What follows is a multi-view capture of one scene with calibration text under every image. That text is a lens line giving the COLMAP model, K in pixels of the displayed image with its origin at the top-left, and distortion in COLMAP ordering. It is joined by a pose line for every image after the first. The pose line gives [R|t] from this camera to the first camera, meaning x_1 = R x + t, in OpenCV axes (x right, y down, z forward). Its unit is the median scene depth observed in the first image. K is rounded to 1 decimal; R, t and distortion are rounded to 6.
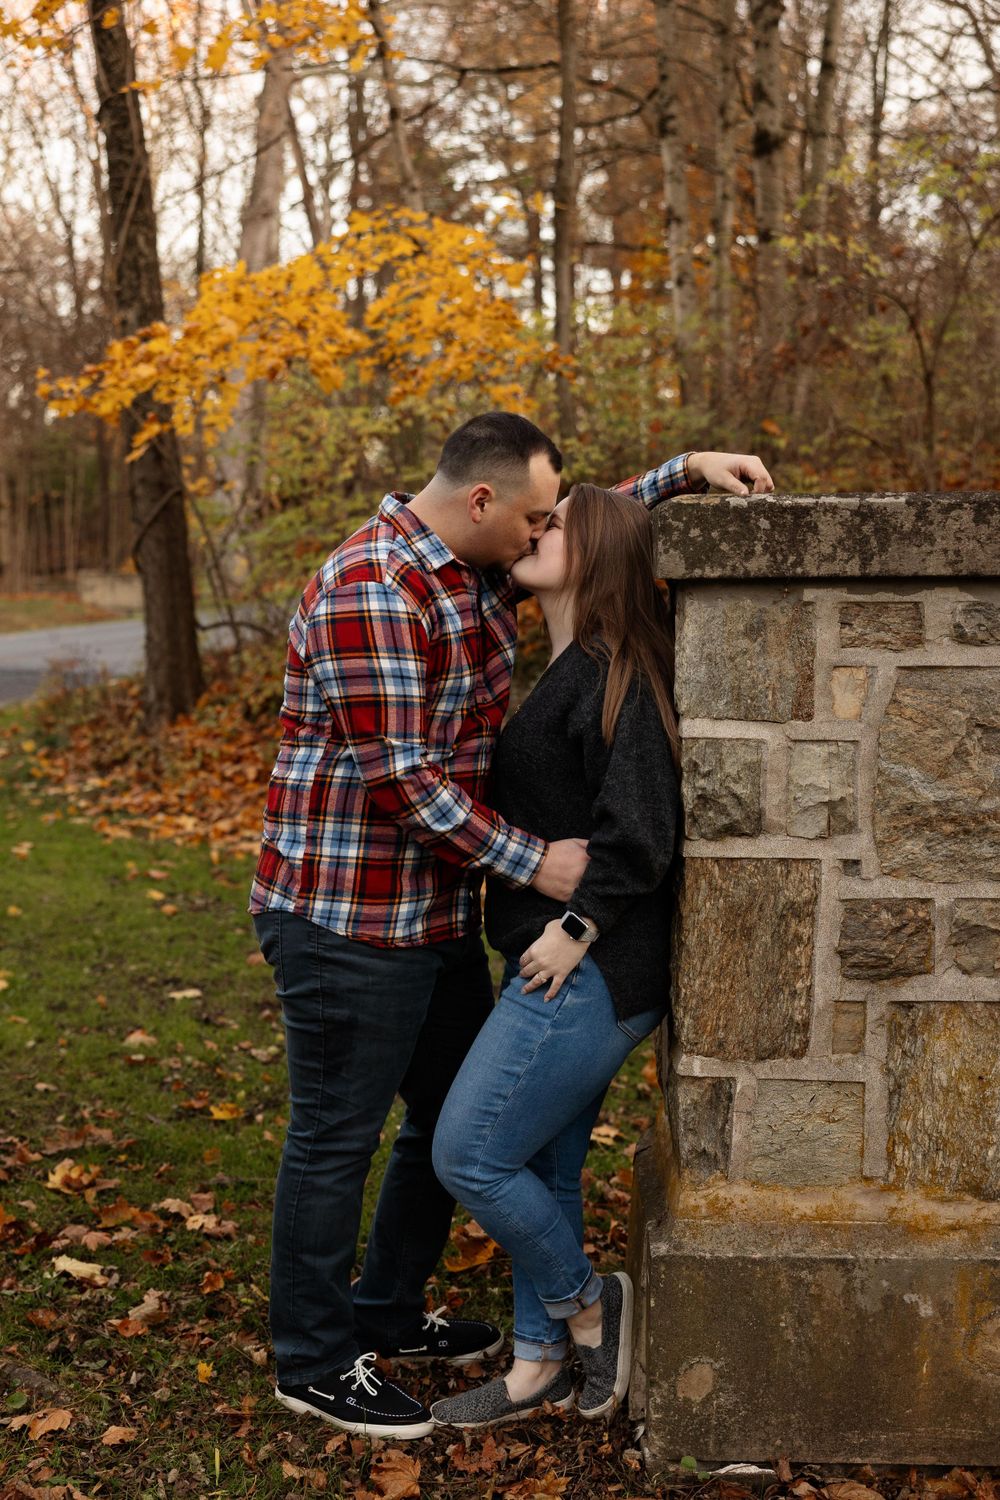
lens RADIAL K [[1737.1, 0, 497.5], [0, 1737.1, 744.0], [0, 0, 1]] dist [-0.009348, 0.000000]
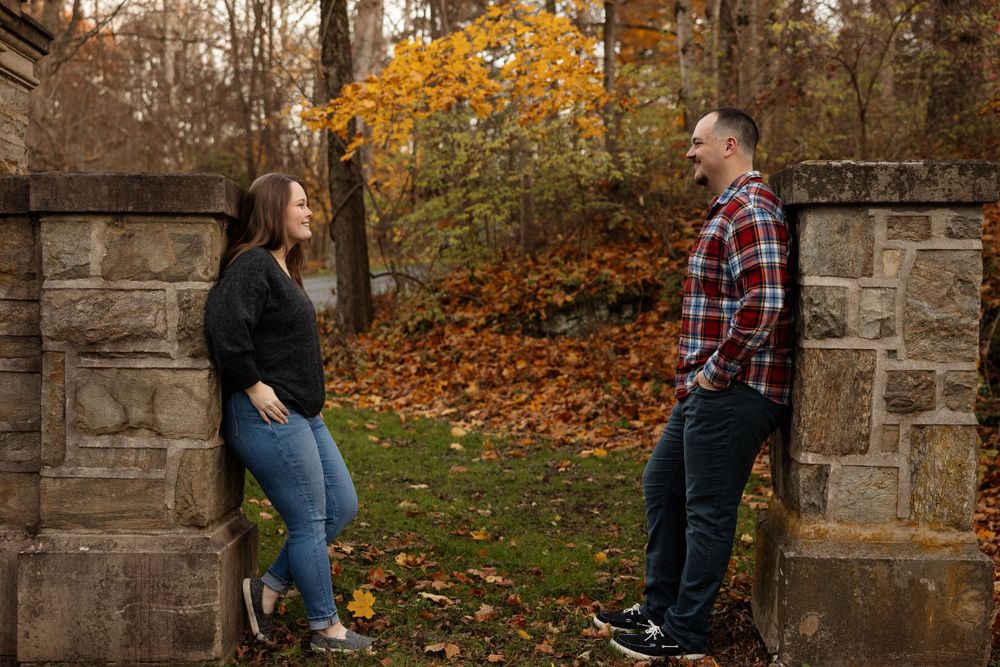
lens RADIAL K [[1250.9, 0, 501.8], [0, 1250.9, 337.0], [0, 0, 1]] dist [0.012486, 0.000000]
pose [[0.999894, 0.008904, -0.011560, -0.210296], [-0.009296, 0.999368, -0.034309, 0.102582], [0.011247, 0.034413, 0.999344, -0.388368]]
